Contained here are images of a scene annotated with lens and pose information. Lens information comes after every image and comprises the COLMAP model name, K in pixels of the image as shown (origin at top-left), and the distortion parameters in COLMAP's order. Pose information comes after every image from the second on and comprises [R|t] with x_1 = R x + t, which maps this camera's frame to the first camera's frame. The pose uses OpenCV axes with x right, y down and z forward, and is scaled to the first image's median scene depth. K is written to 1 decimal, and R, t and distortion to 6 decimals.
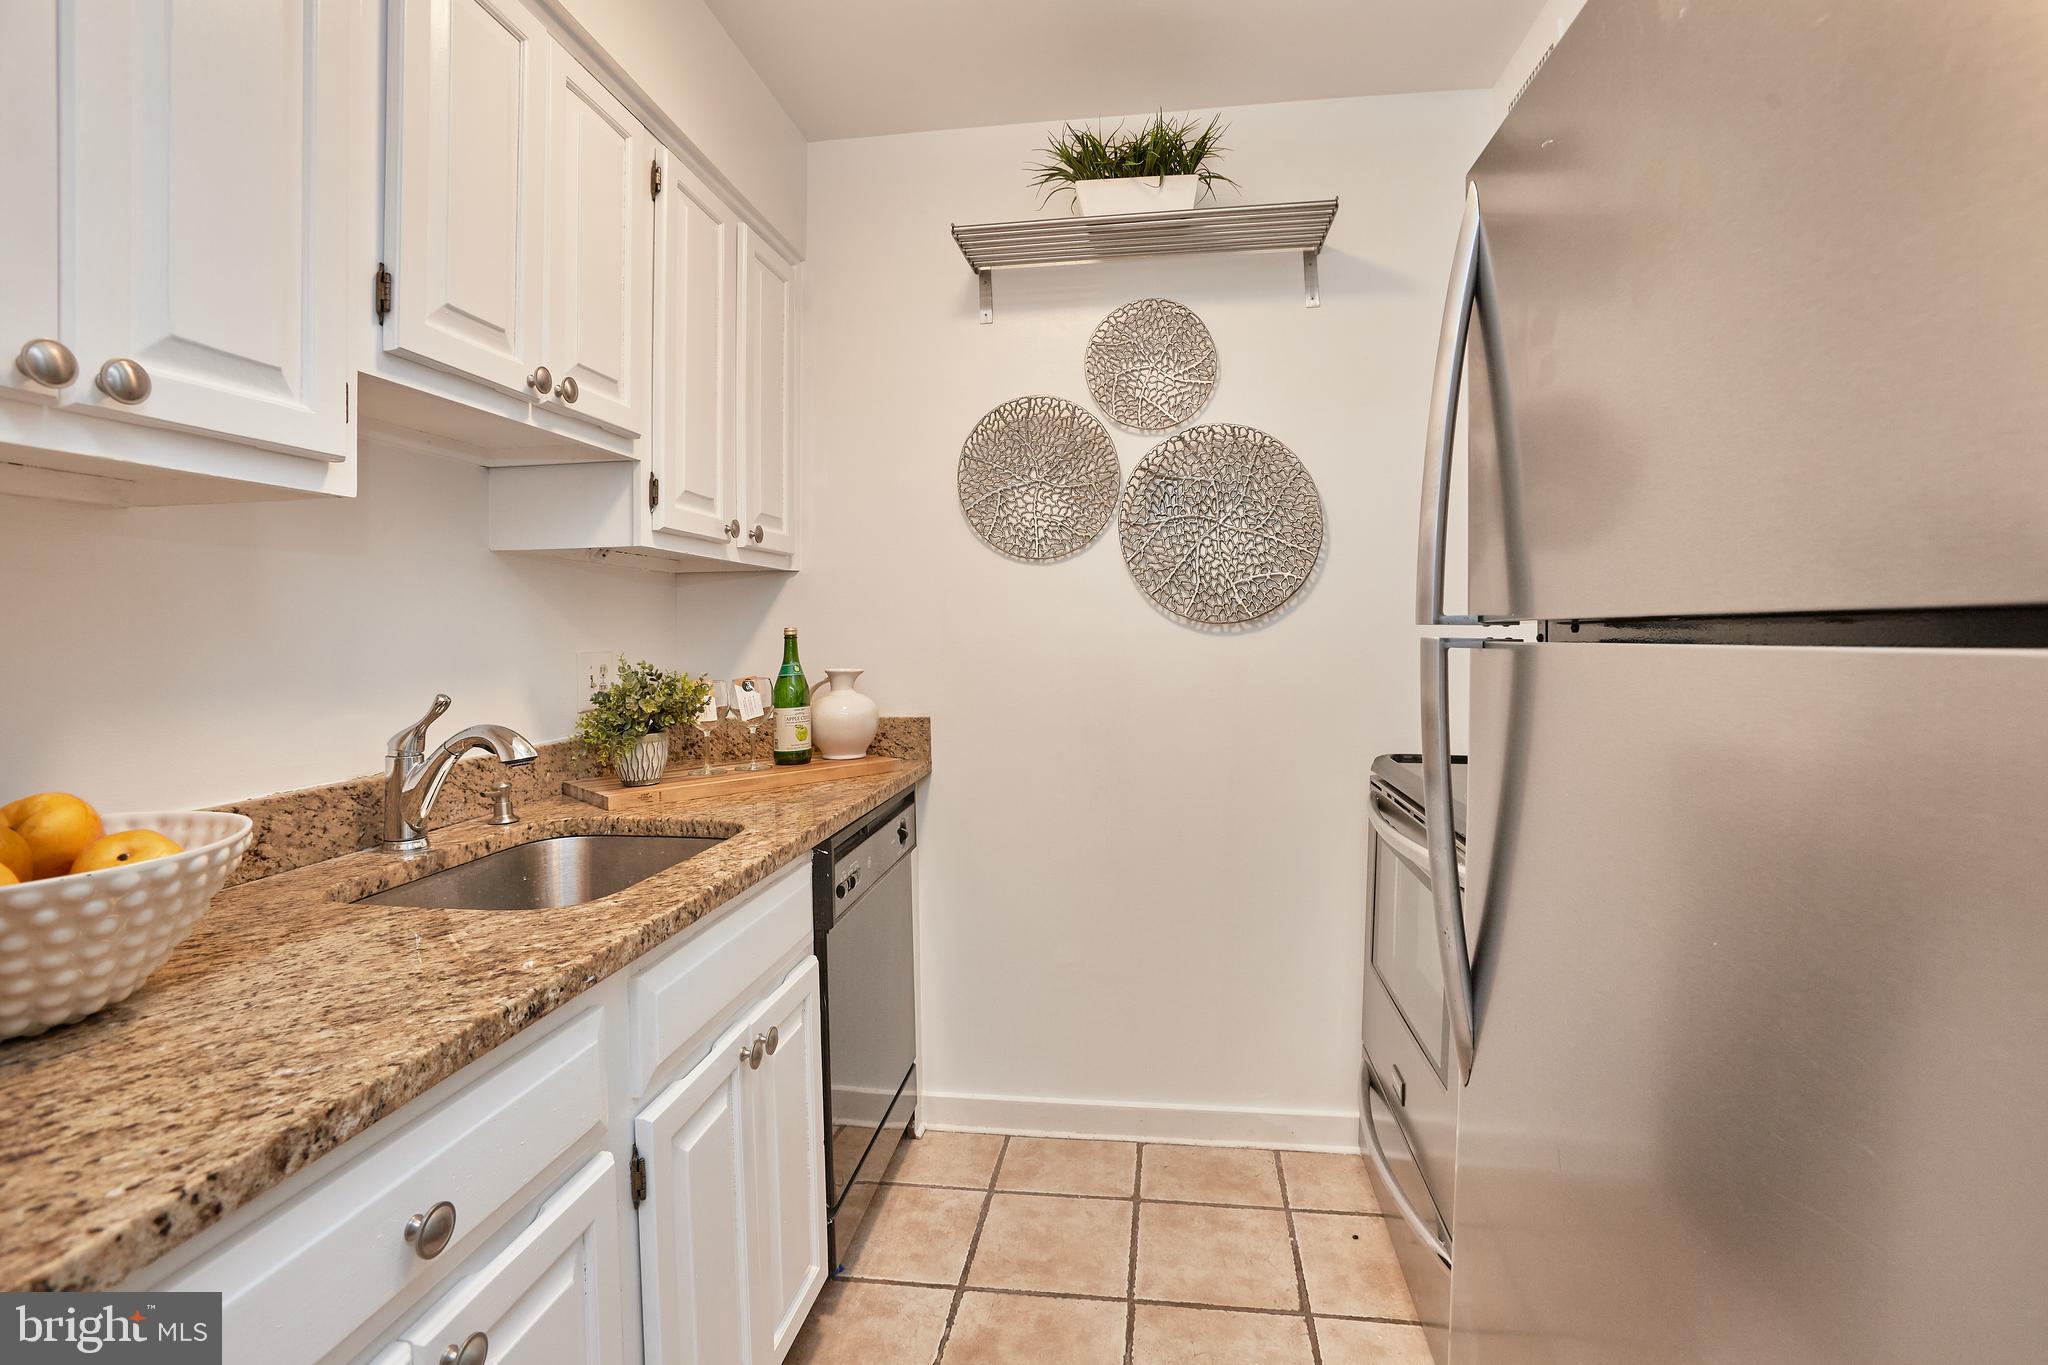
lens RADIAL K [[965.9, 0, 1028.0], [0, 965.9, 644.6], [0, 0, 1]] dist [-0.069117, 0.031735]
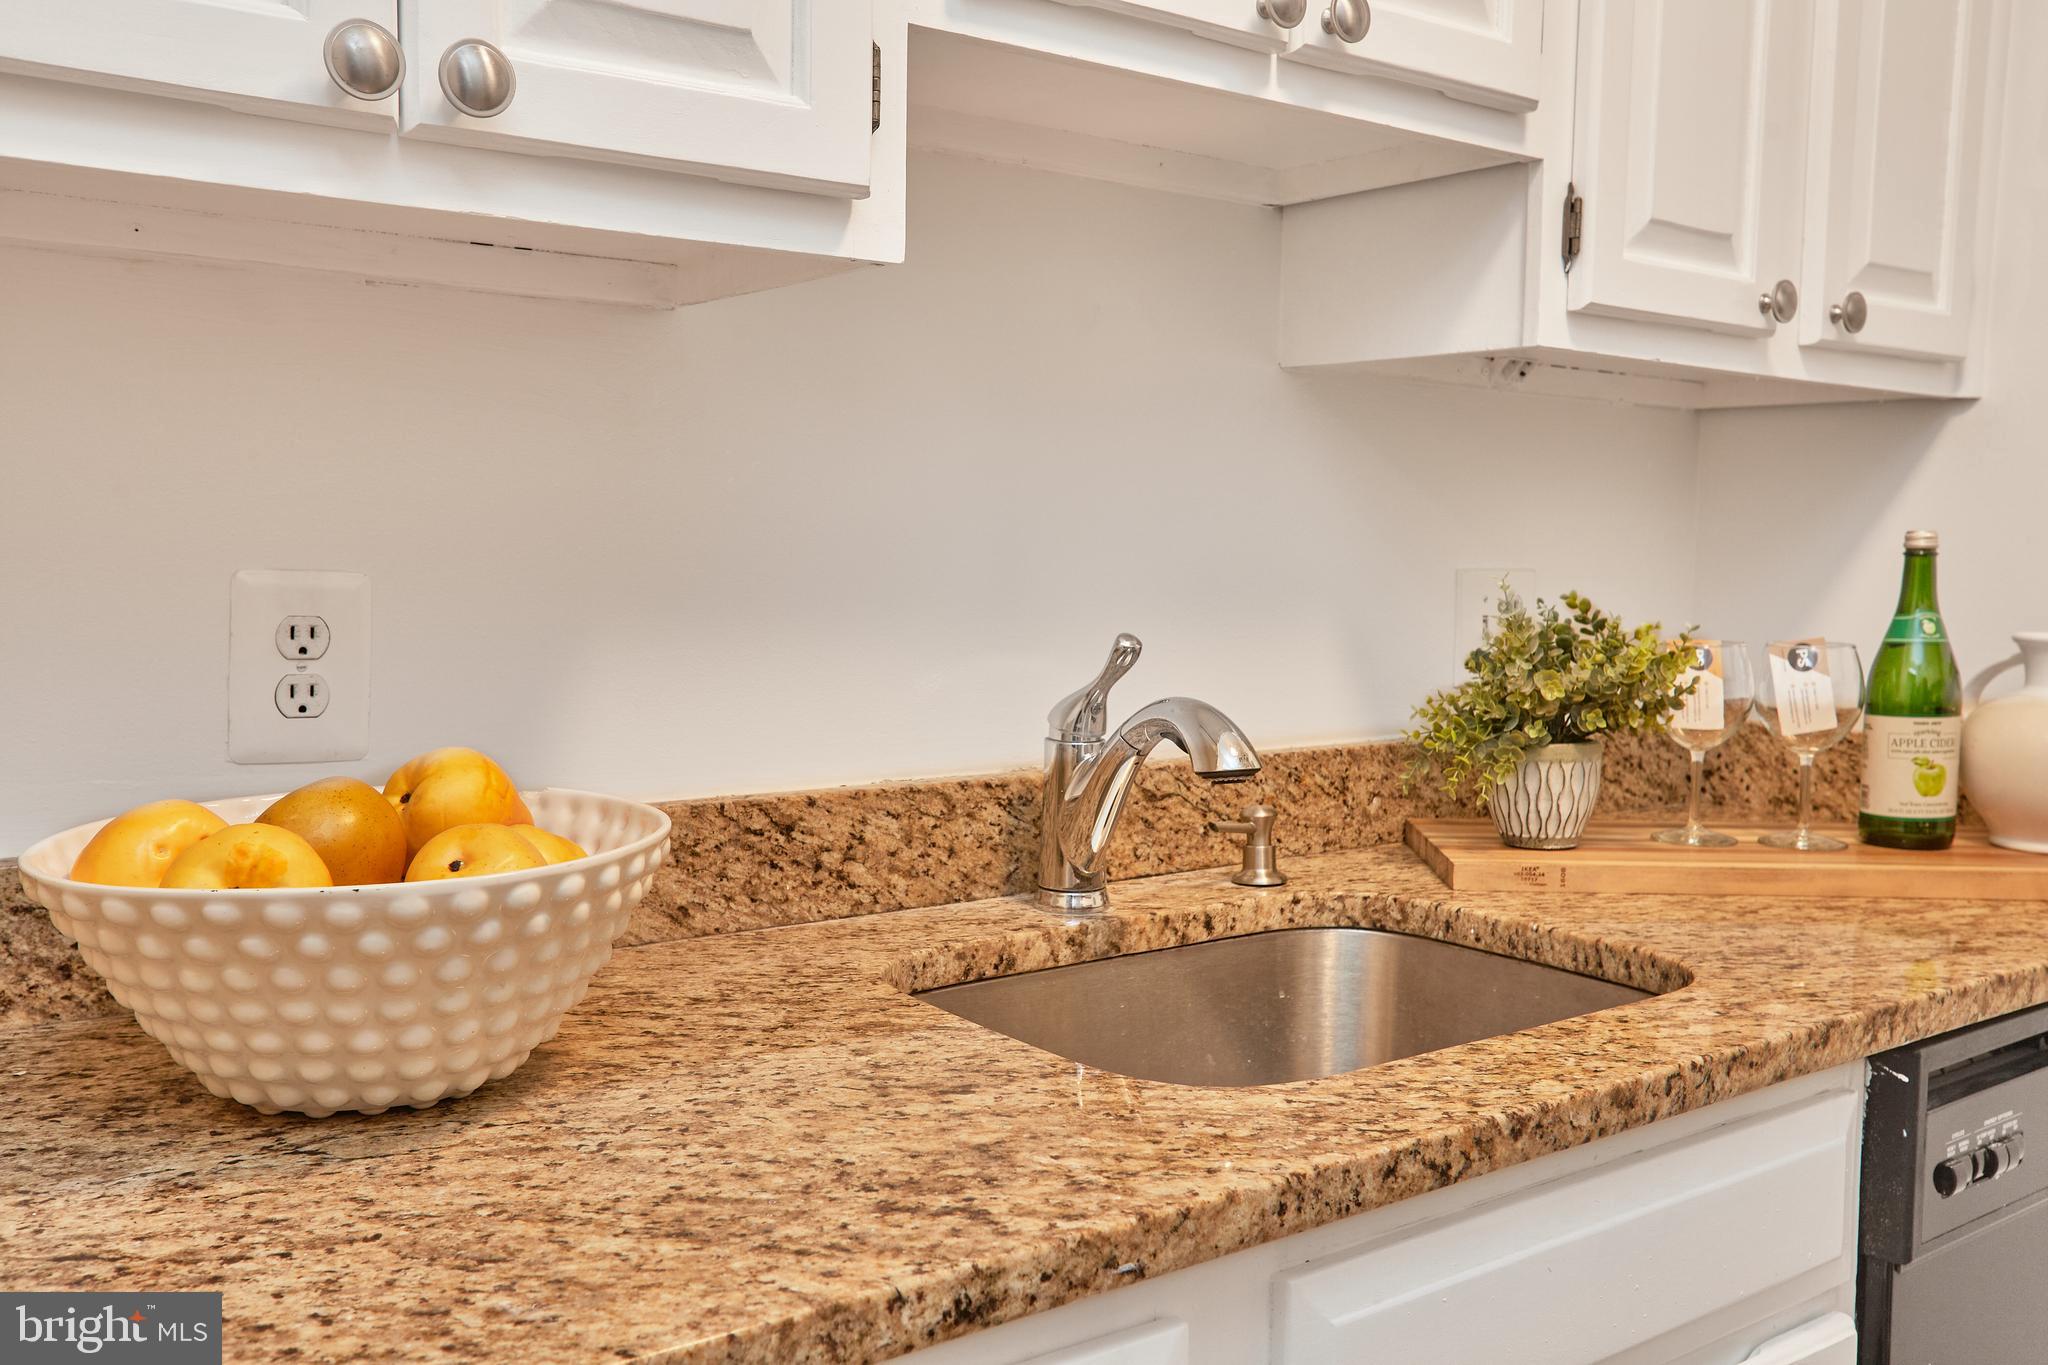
lens RADIAL K [[1800.7, 0, 1024.0], [0, 1800.7, 682.5], [0, 0, 1]] dist [-0.036814, 0.127978]
pose [[0.701638, 0.083606, -0.707612, 0.057117], [-0.035958, 0.995982, 0.082023, -0.001817], [0.711626, -0.032106, 0.701824, 0.198196]]
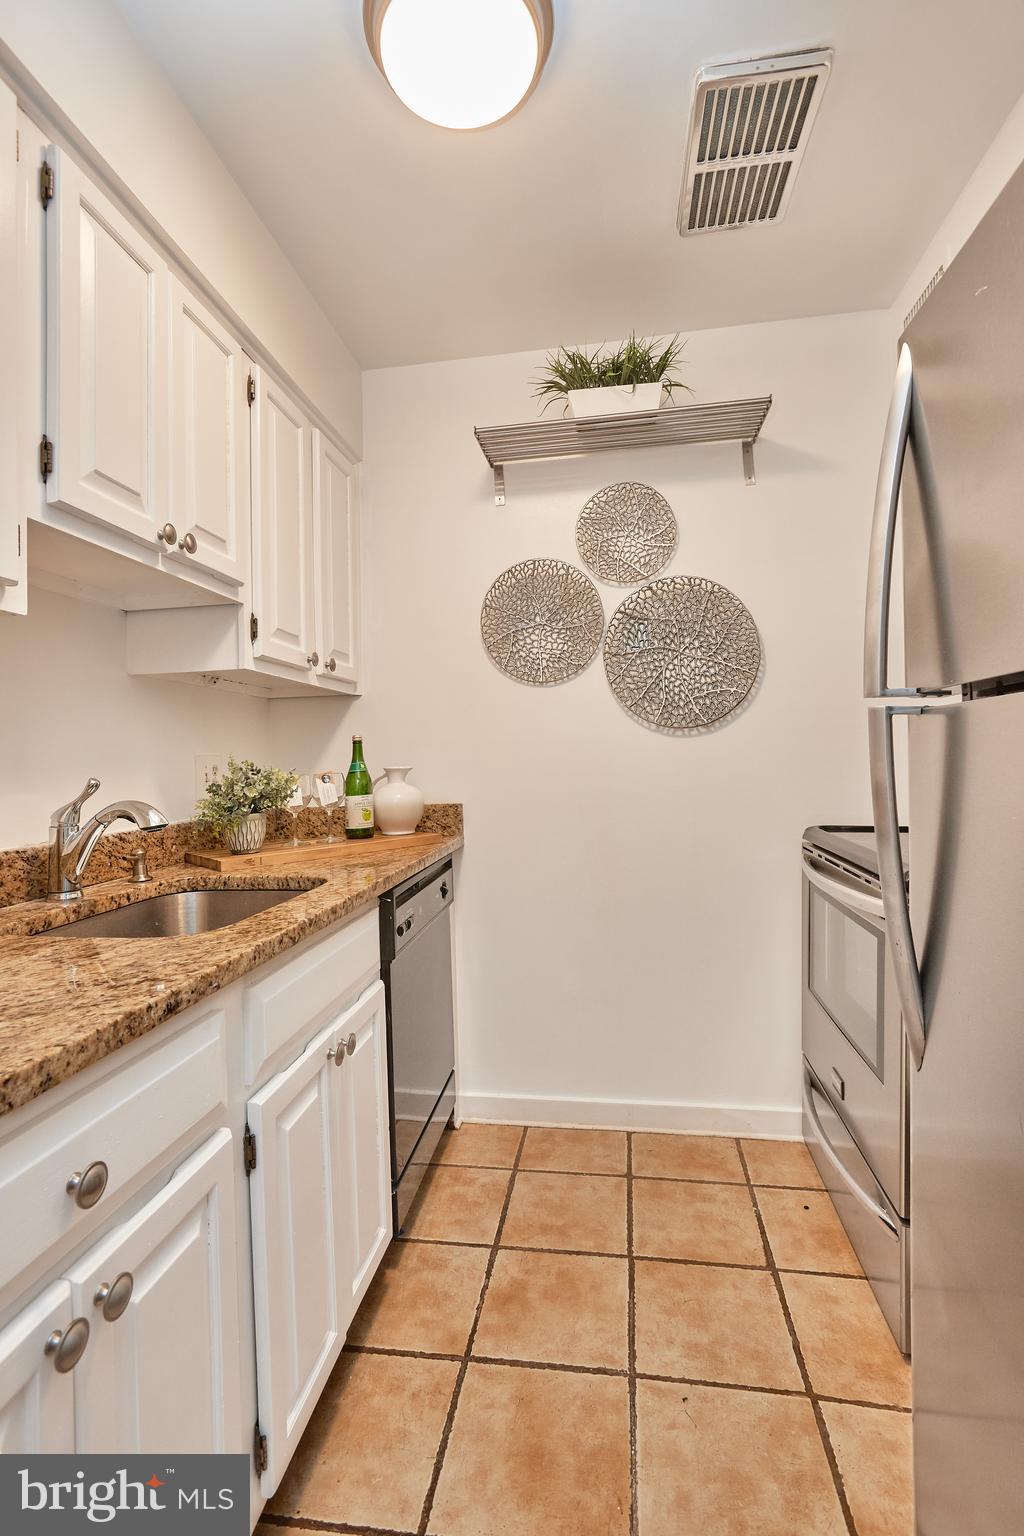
lens RADIAL K [[711.7, 0, 503.6], [0, 711.7, 754.7], [0, 0, 1]] dist [-0.011181, 0.000403]
pose [[0.999583, -0.015560, -0.024321, -0.028620], [0.015110, 0.999713, -0.018584, 0.039395], [0.024603, 0.018209, 0.999531, 0.034800]]
